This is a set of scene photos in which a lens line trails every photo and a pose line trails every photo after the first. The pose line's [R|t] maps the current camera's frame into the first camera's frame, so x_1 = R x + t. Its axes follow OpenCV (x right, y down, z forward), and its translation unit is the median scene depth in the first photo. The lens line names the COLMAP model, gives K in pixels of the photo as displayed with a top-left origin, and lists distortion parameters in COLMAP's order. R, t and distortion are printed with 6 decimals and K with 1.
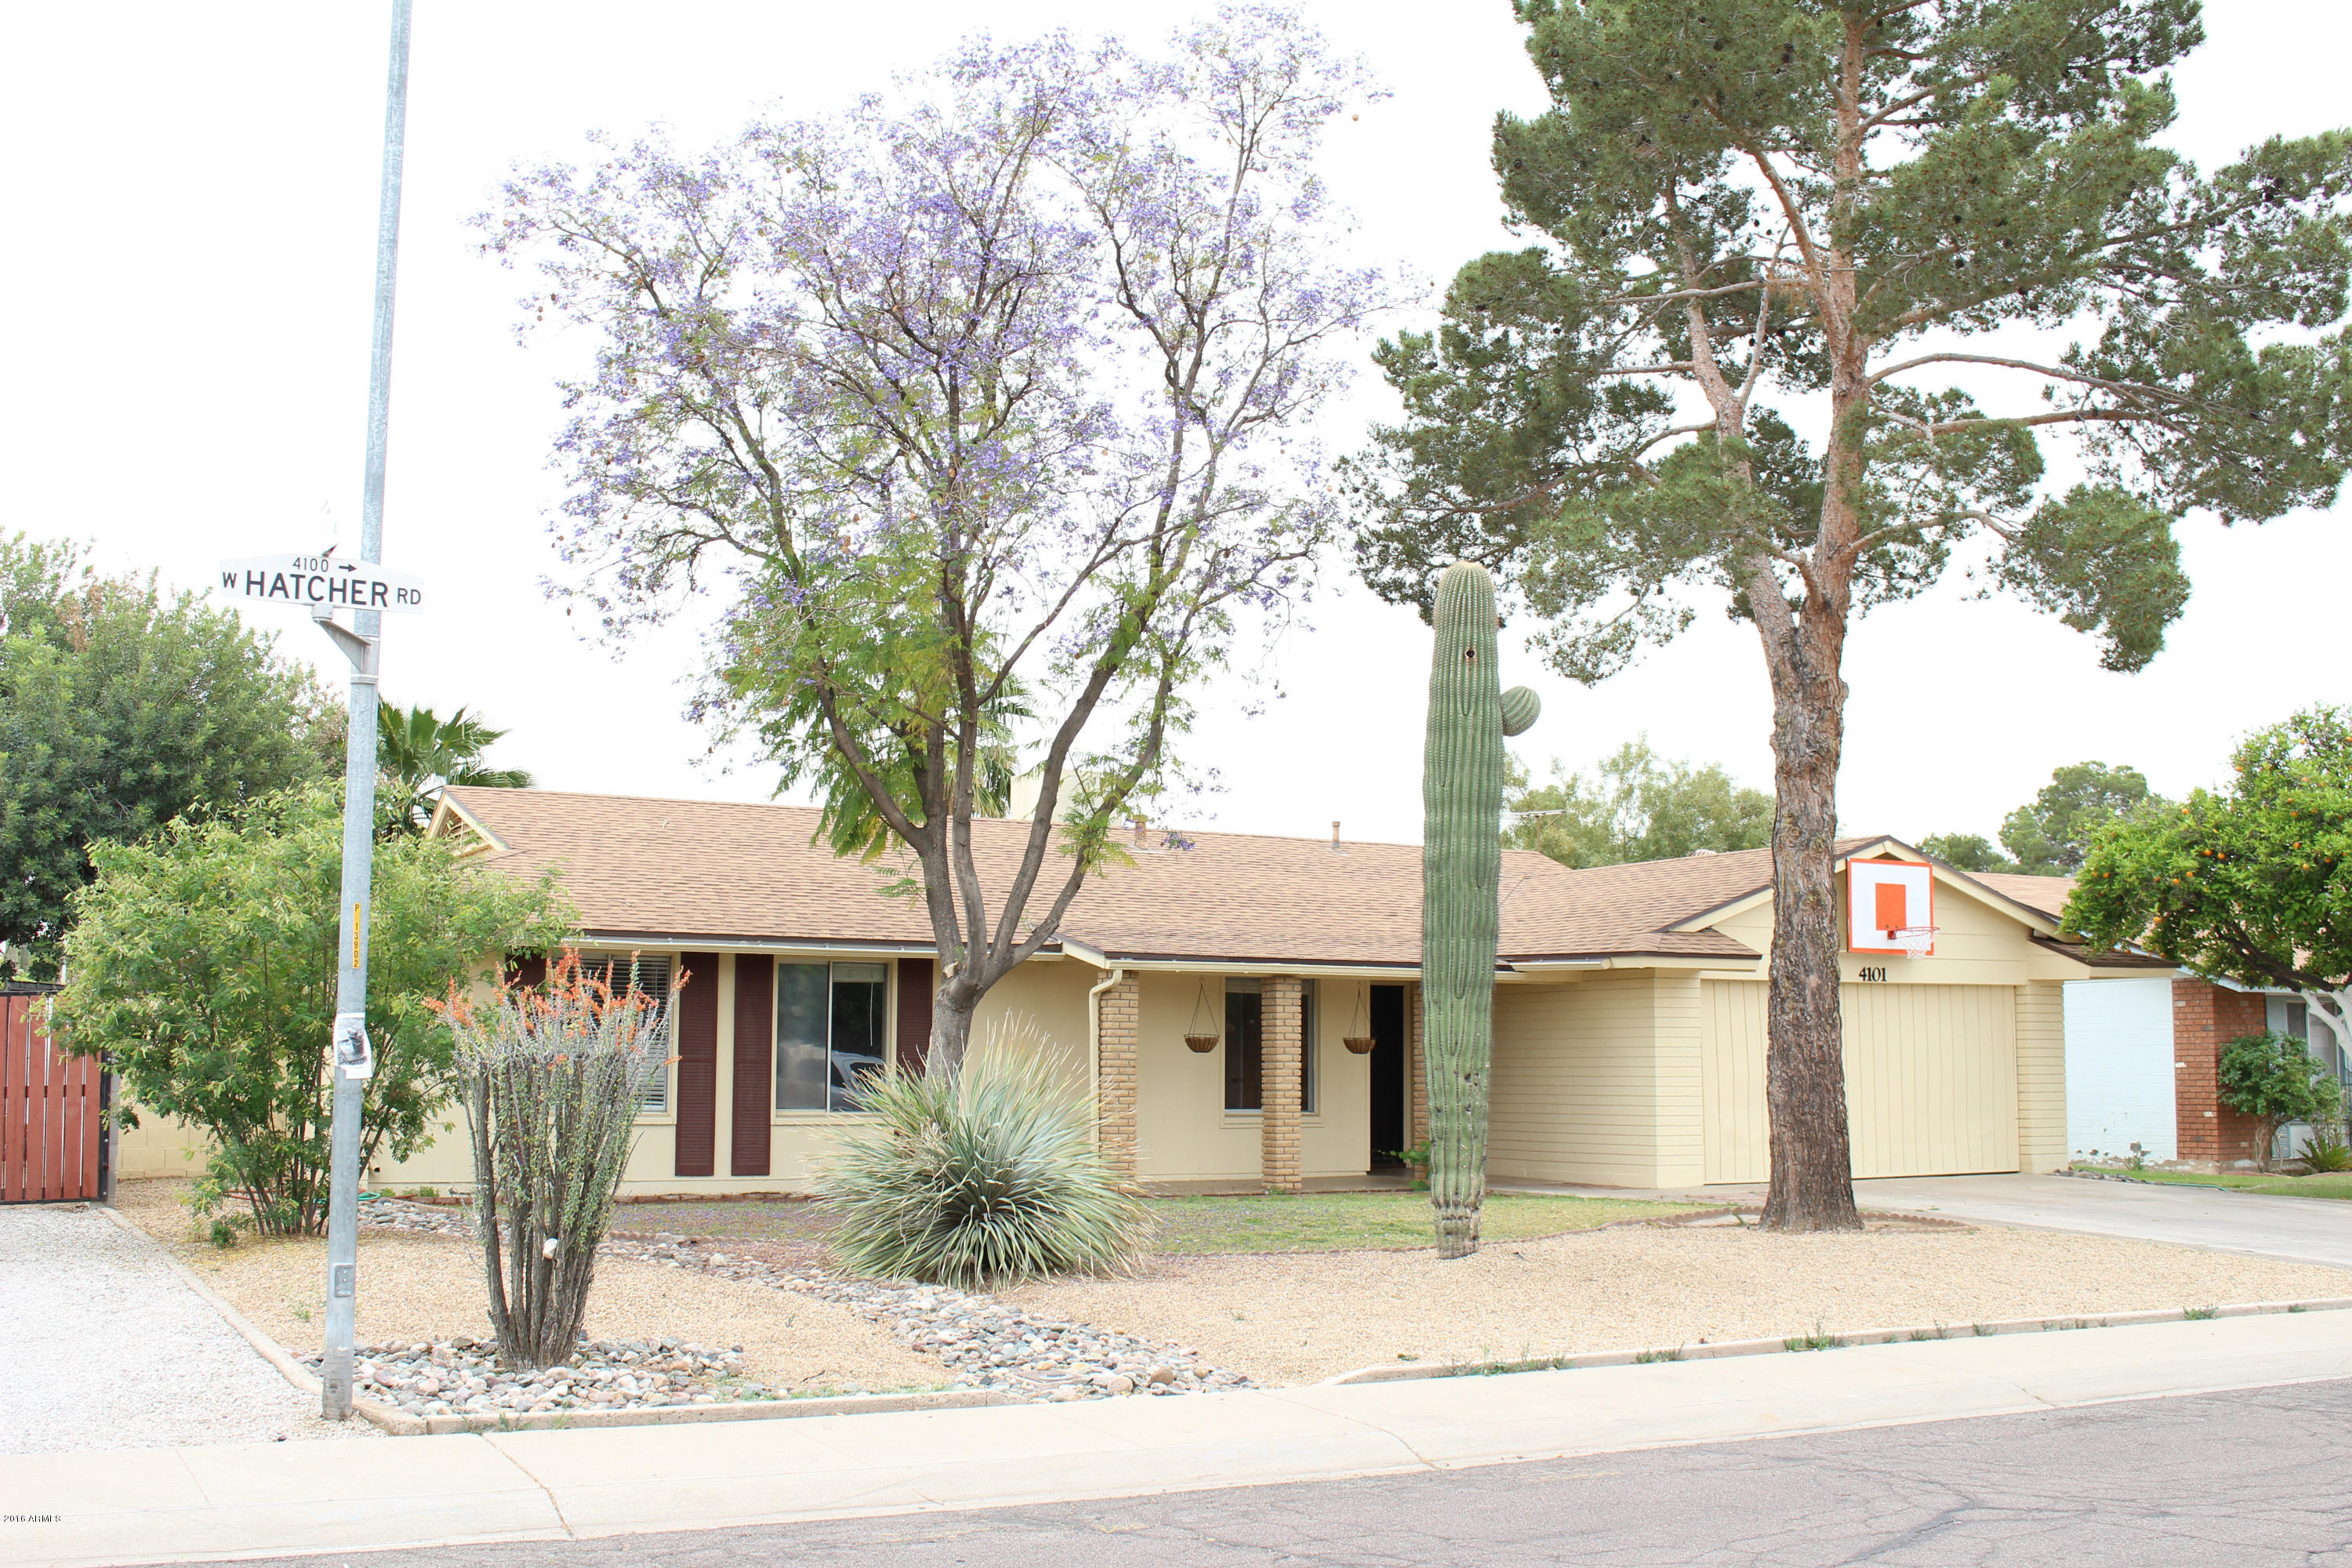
lens RADIAL K [[2420.6, 0, 1176.0], [0, 2420.6, 784.0], [0, 0, 1]] dist [-0.148786, 0.171062]
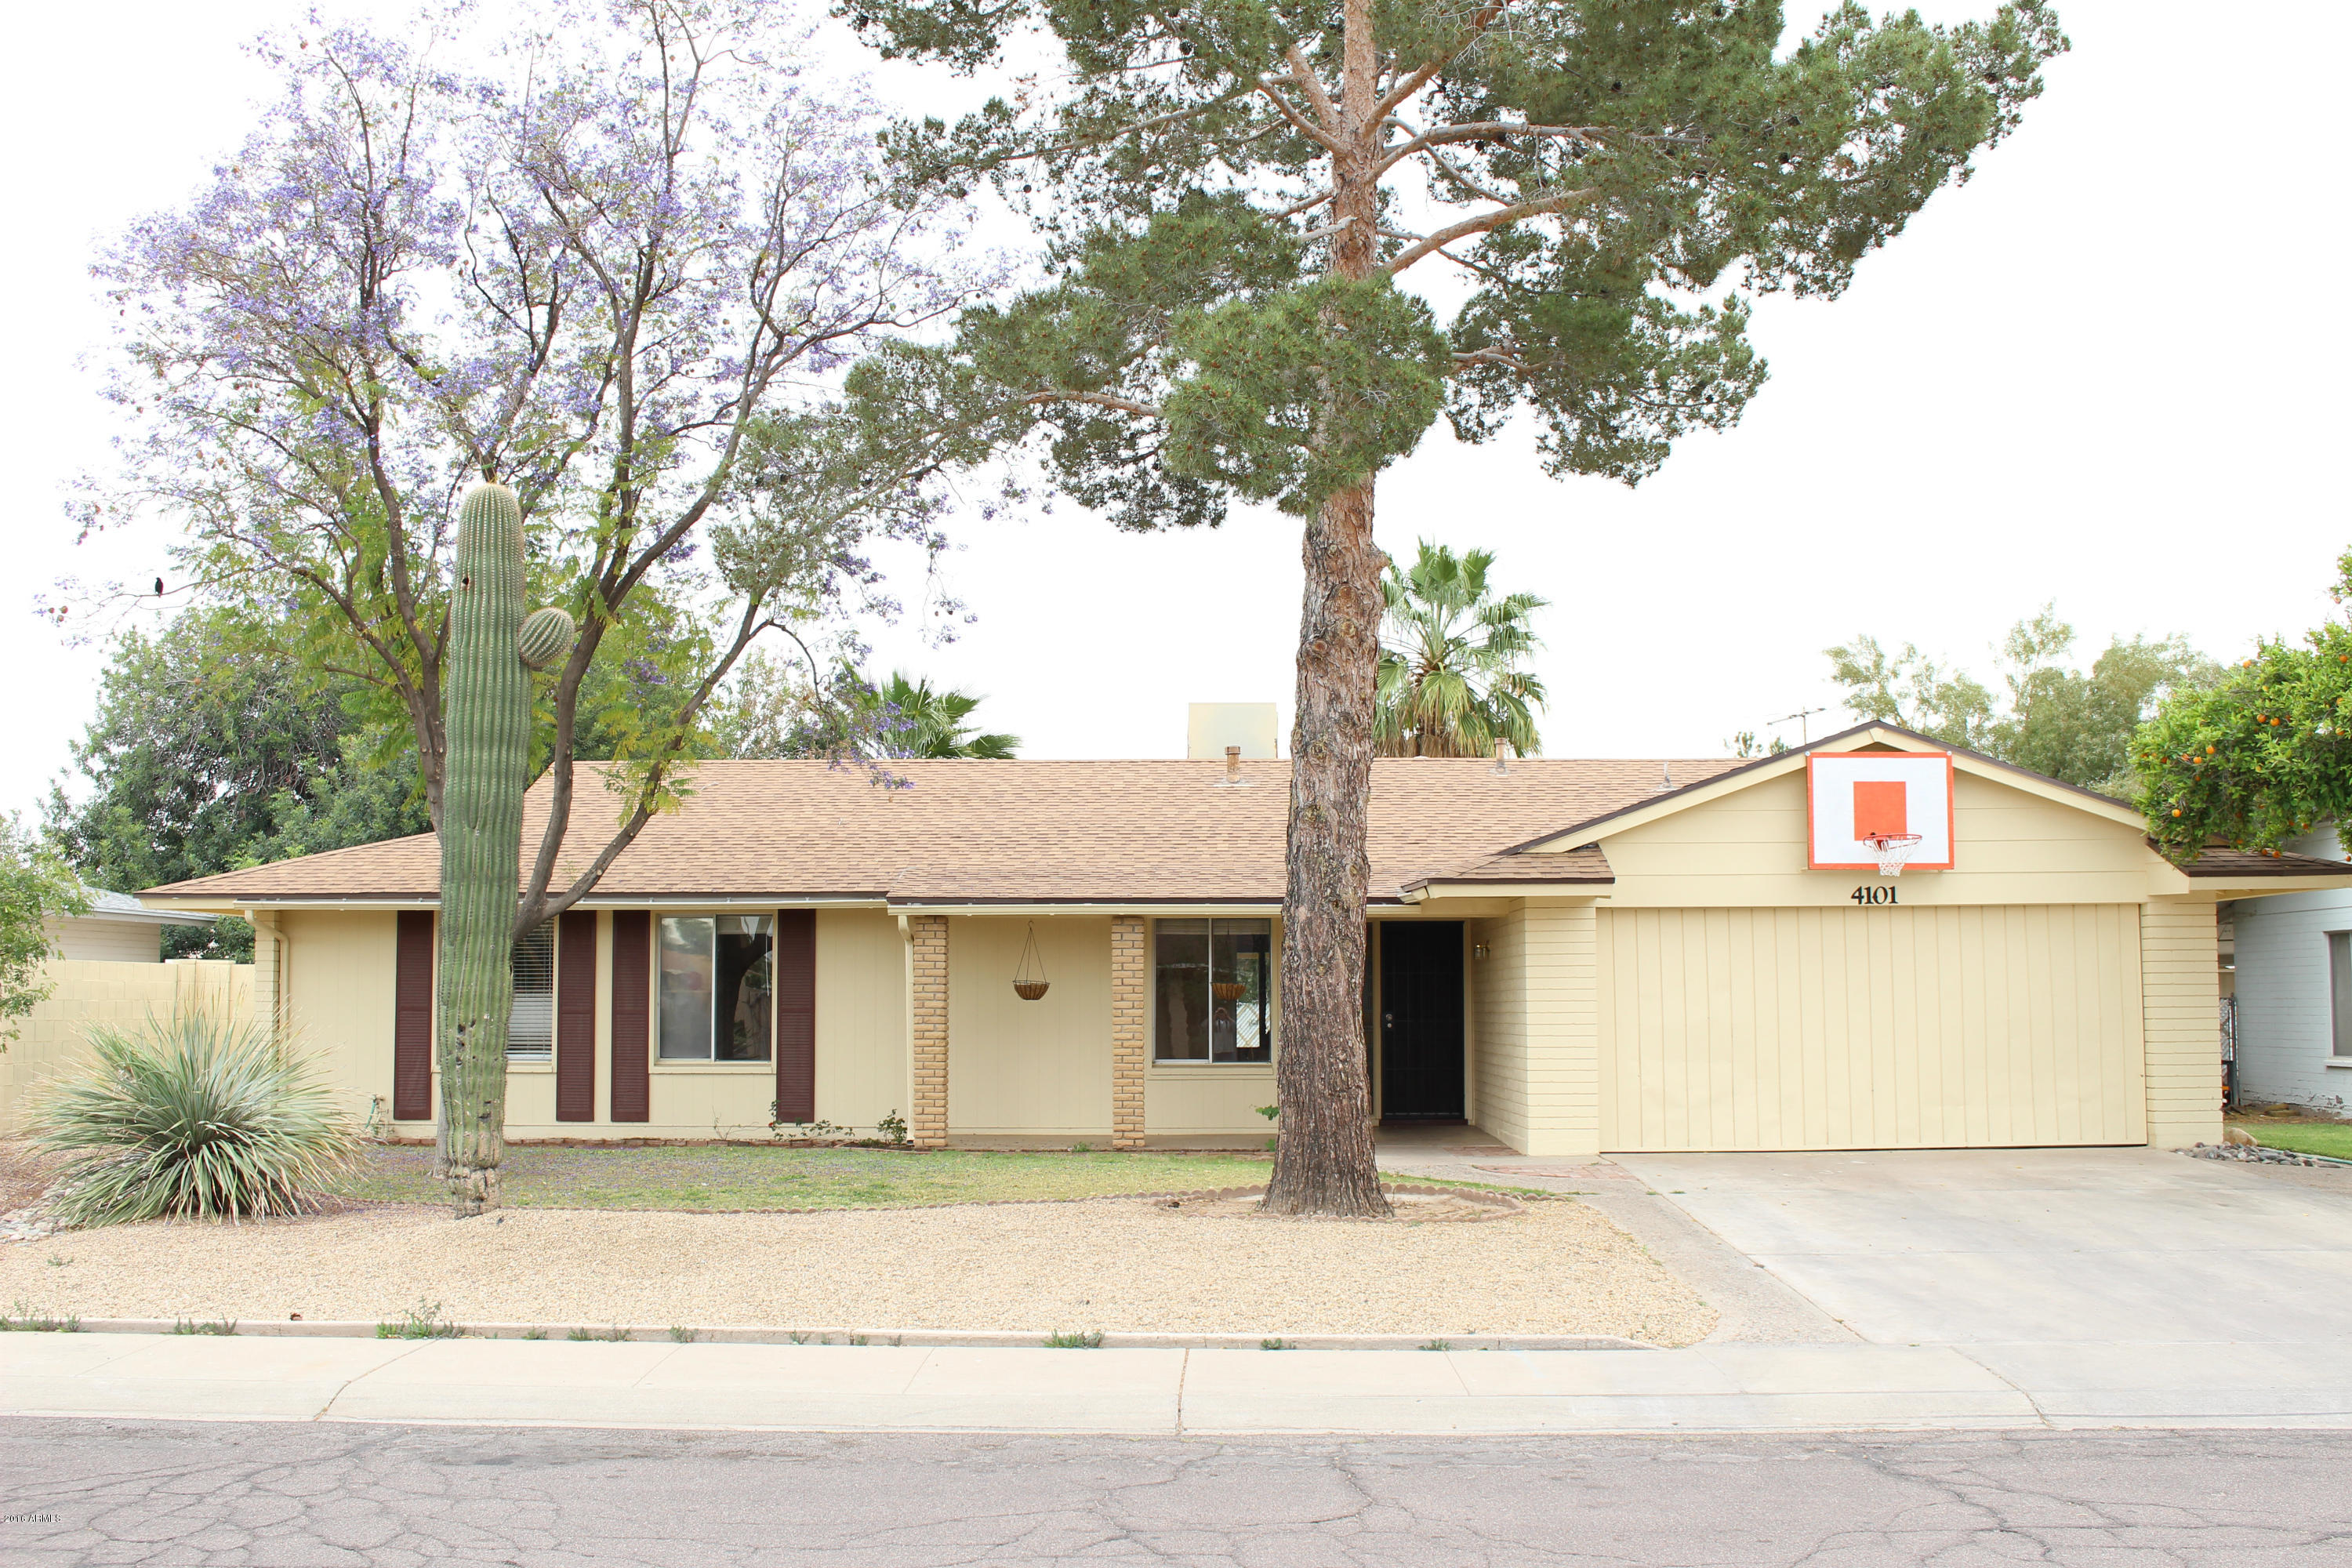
lens RADIAL K [[2420.6, 0, 1176.0], [0, 2420.6, 784.0], [0, 0, 1]] dist [-0.148786, 0.171062]
pose [[0.866860, -0.053491, -0.495674, 0.557034], [0.065167, 0.997855, 0.006282, 0.025310], [0.494274, -0.037747, 0.868486, 0.217854]]
